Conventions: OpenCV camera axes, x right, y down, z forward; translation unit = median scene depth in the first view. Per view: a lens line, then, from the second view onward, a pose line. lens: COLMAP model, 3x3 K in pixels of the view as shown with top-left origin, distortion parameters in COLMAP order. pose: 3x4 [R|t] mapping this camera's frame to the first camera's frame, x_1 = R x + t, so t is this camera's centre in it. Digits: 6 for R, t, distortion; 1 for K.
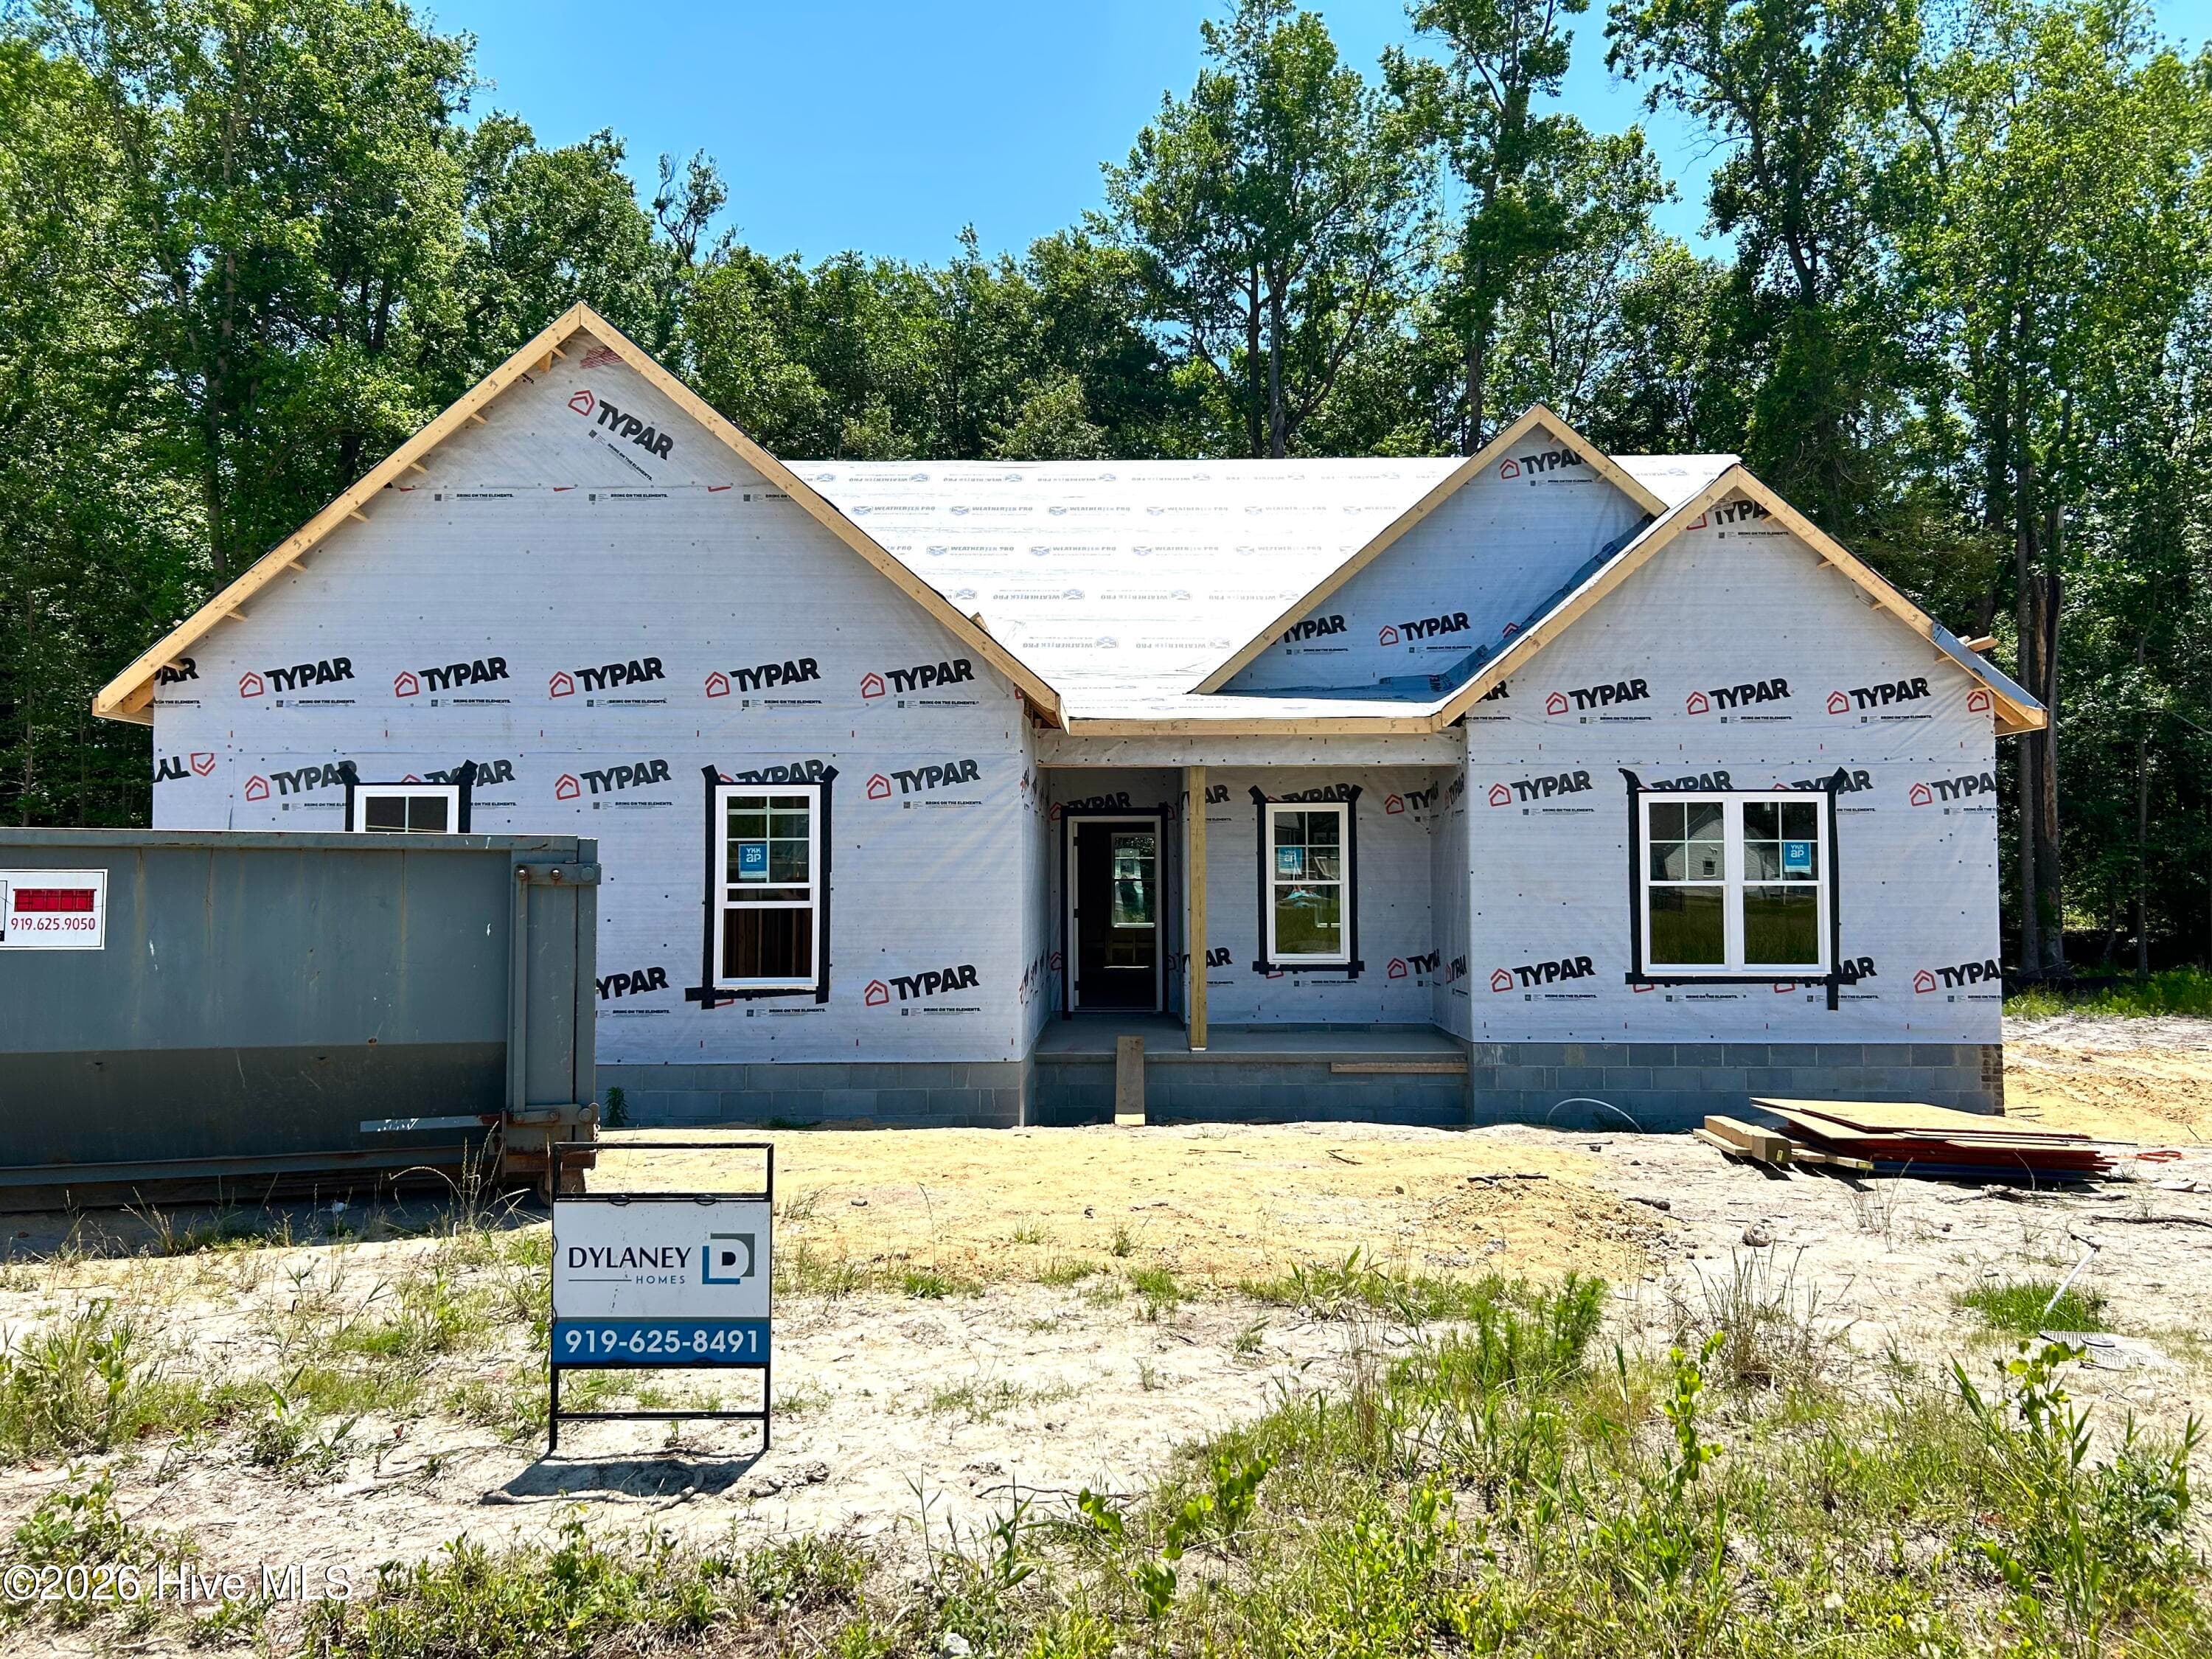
lens RADIAL K [[1663.7, 0, 1108.7], [0, 1663.7, 827.0], [0, 0, 1]] dist [0.058979, -0.080163]
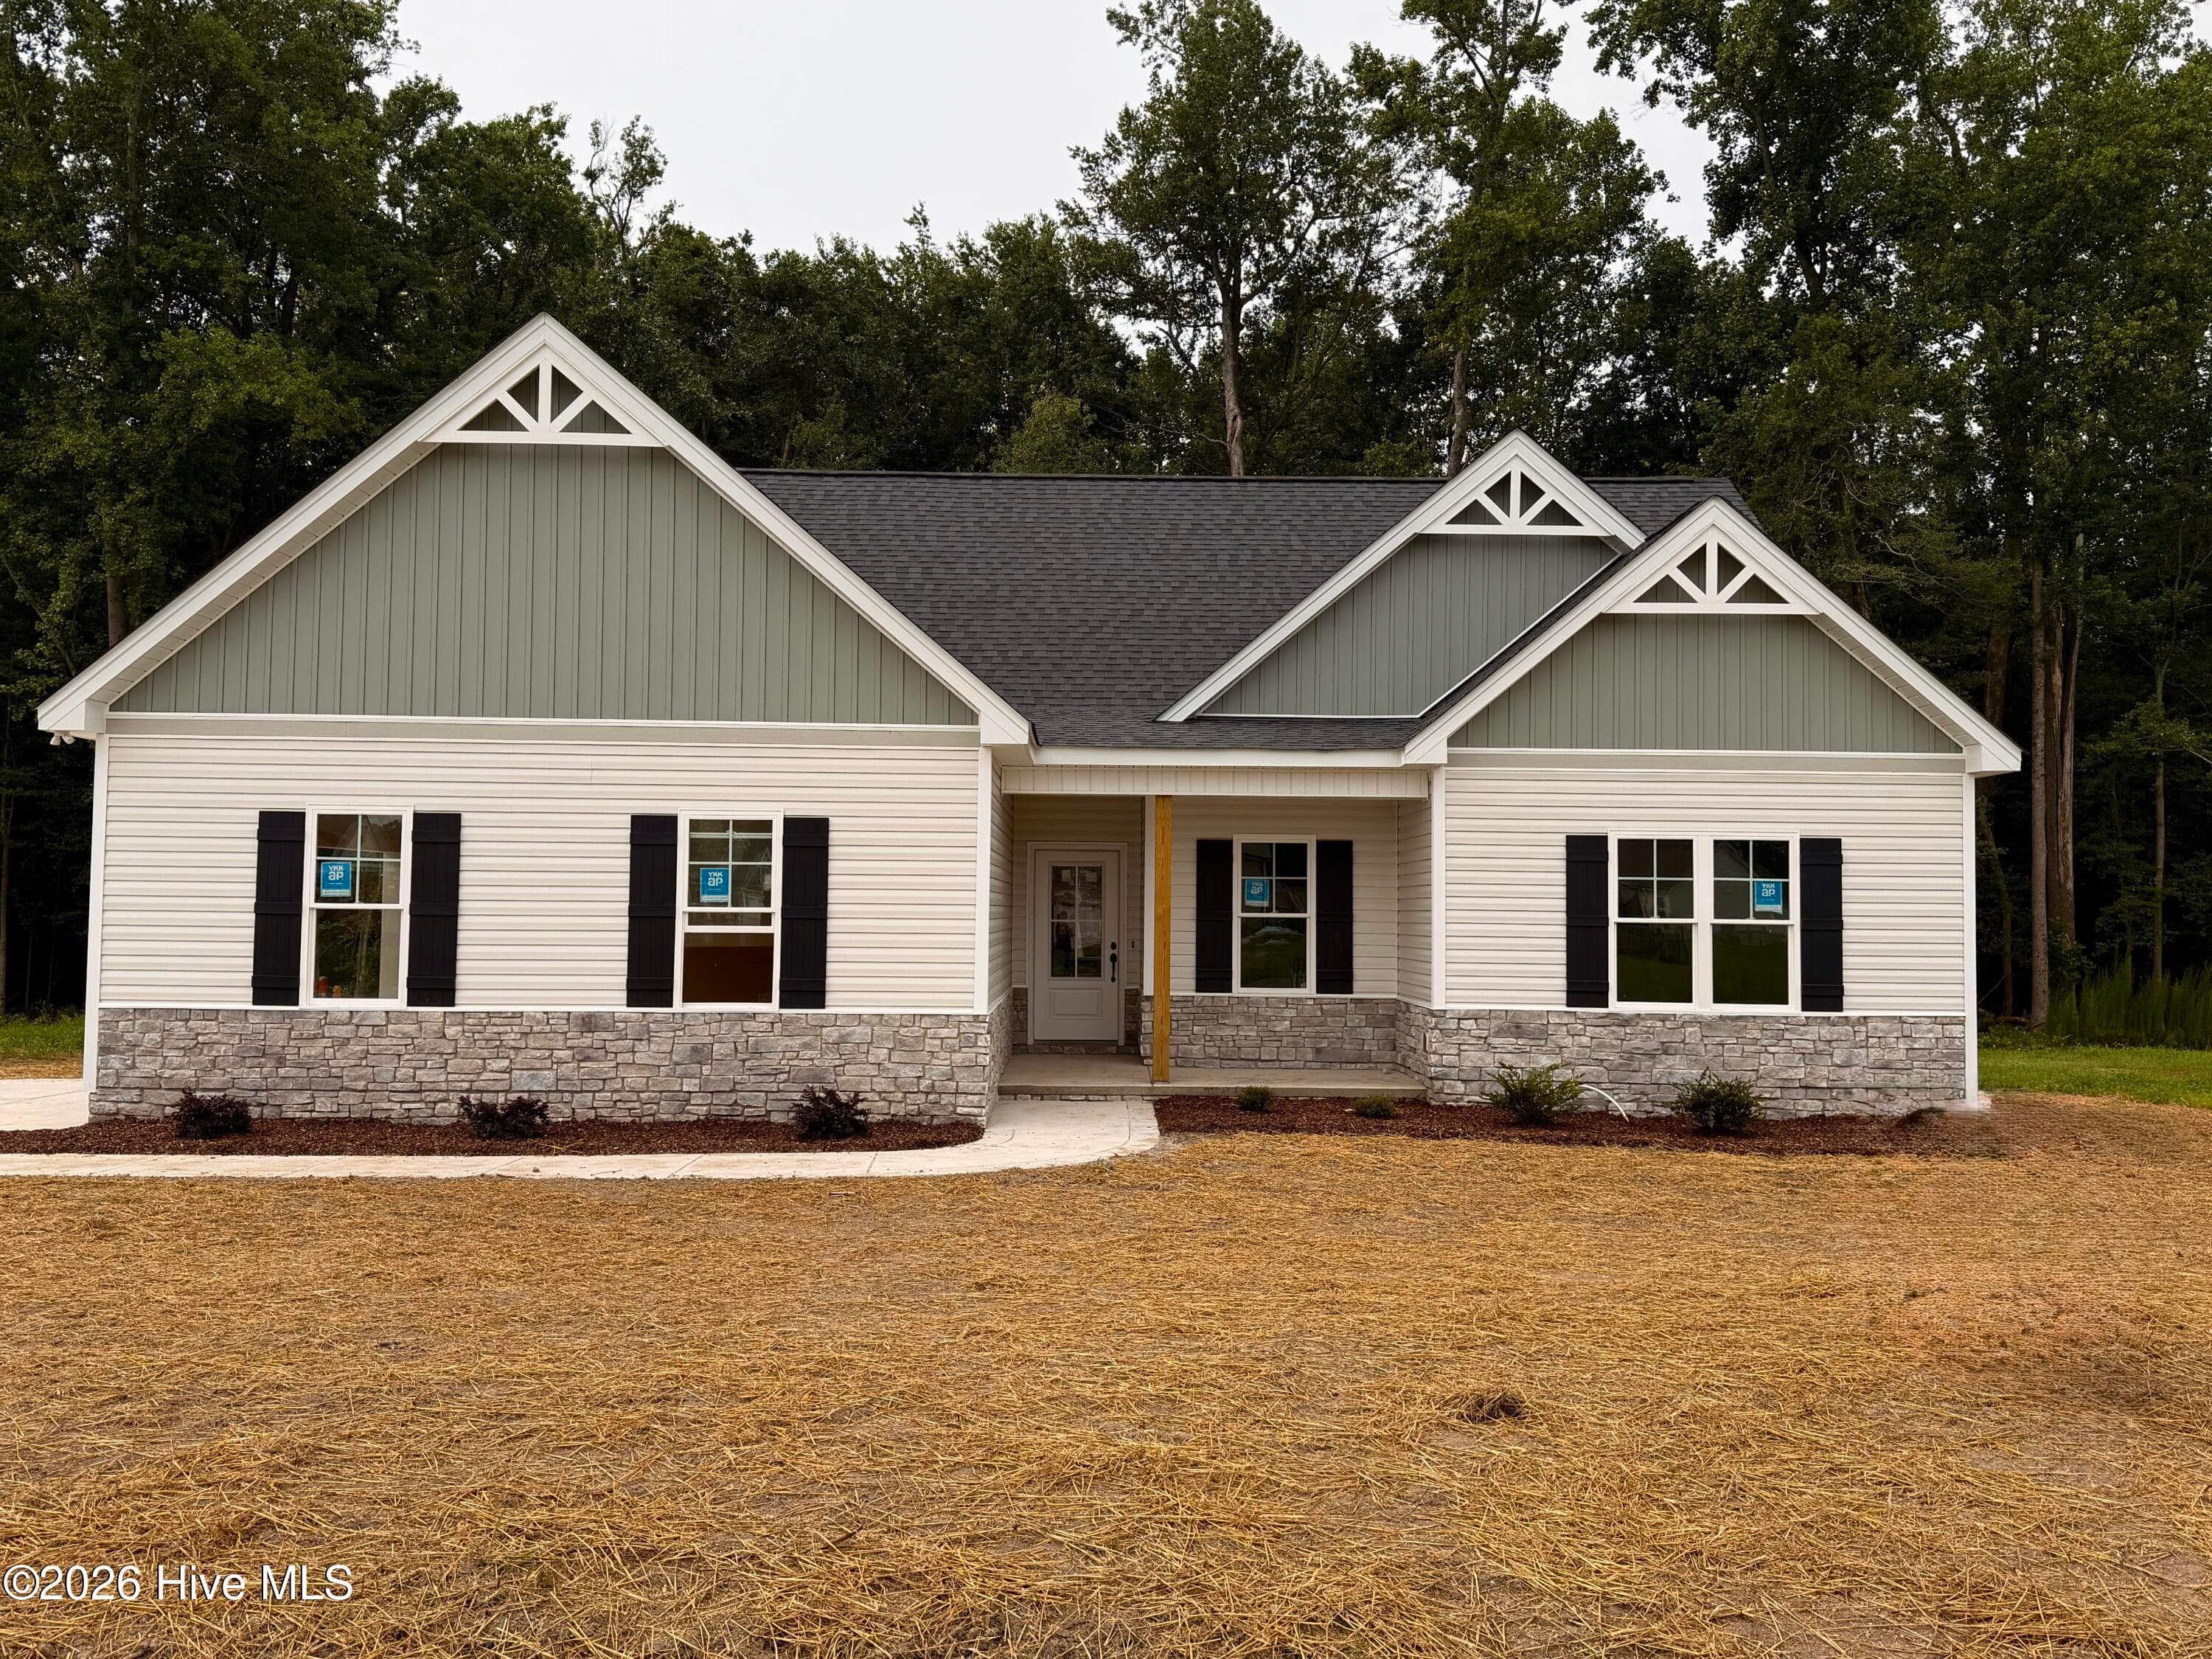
lens RADIAL K [[1830.3, 0, 1106.5], [0, 1830.3, 817.1], [0, 0, 1]] dist [0.077813, -0.117513]
pose [[0.999630, 0.014693, 0.022879, -0.005731], [-0.014225, 0.999689, -0.020467, -0.000525], [-0.023172, 0.020134, 0.999529, -0.082198]]
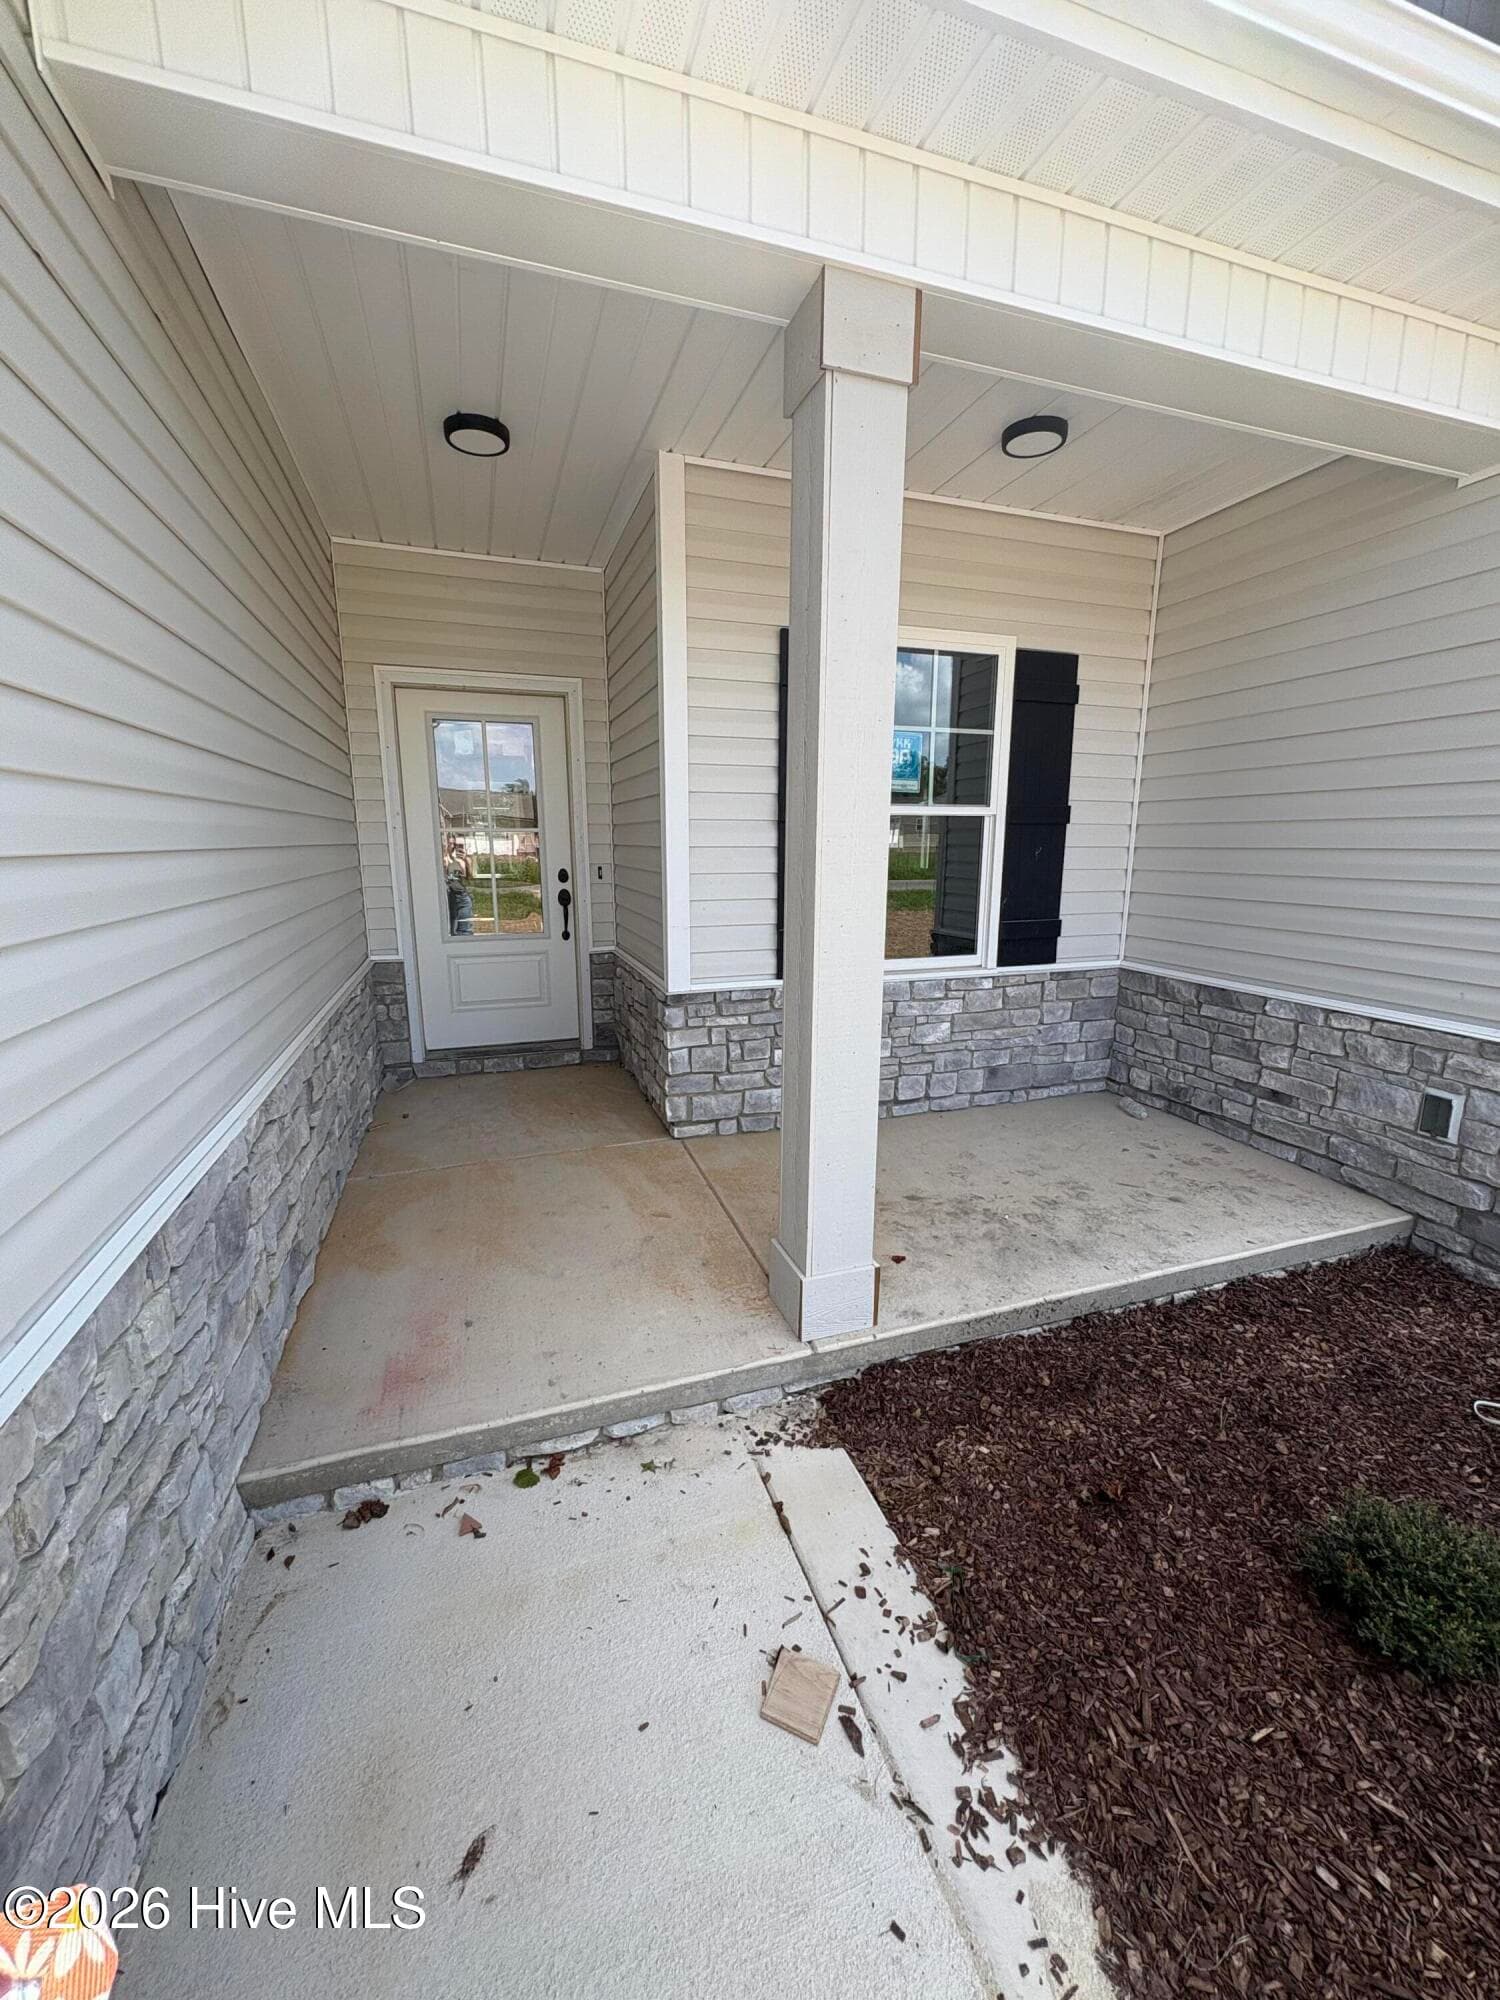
lens RADIAL K [[803.7, 0, 755.8], [0, 803.7, 998.9], [0, 0, 1]] dist [-0.003794, 0.001892]
pose [[0.940286, -0.060975, 0.334880, -0.007654], [-0.015323, 0.975245, 0.220596, 0.040333], [-0.340041, -0.212554, 0.916075, 0.893969]]
